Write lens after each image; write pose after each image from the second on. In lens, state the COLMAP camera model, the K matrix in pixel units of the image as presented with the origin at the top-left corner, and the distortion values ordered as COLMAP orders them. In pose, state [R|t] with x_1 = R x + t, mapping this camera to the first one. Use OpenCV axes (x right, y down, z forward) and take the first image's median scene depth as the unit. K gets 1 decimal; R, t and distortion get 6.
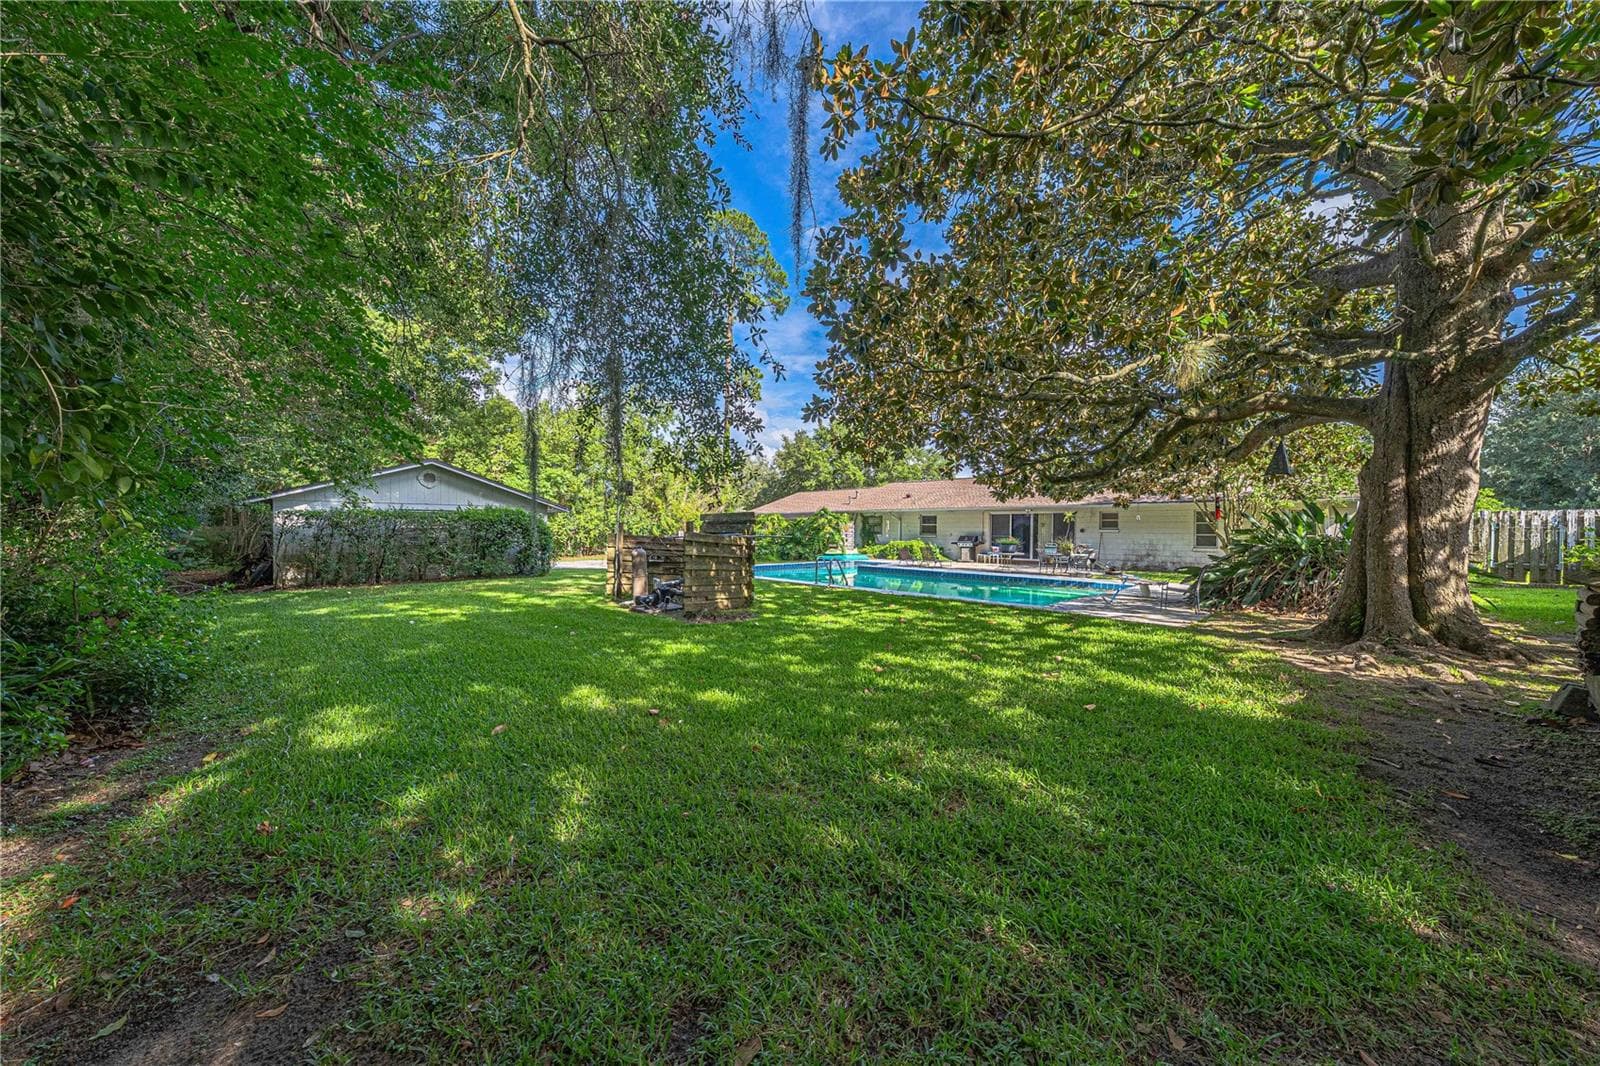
lens RADIAL K [[548.6, 0, 797.9], [0, 548.6, 535.4], [0, 0, 1]] dist [-0.000496, -0.000046]
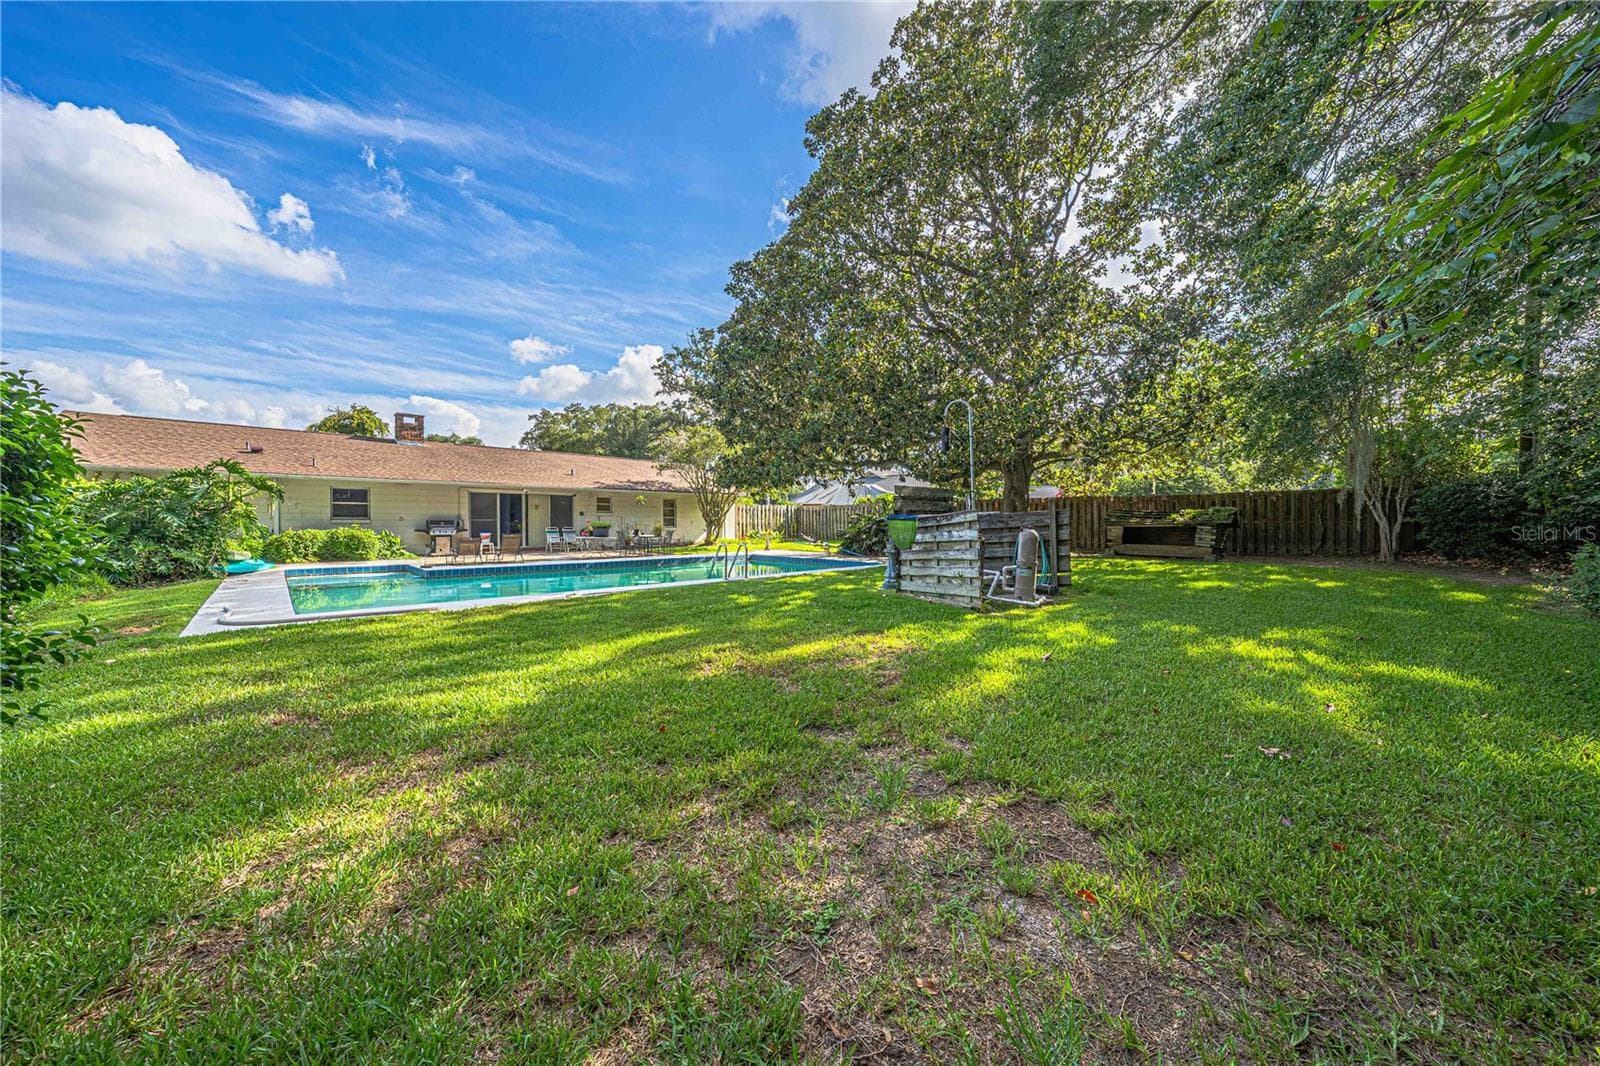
lens RADIAL K [[548.7, 0, 797.7], [0, 548.7, 530.4], [0, 0, 1]] dist [-0.000595, -0.000082]
pose [[-0.006191, -0.023073, 0.999715, -0.416757], [0.009395, 0.999688, 0.023130, 0.002074], [-0.999937, 0.009536, -0.005973, 0.524879]]
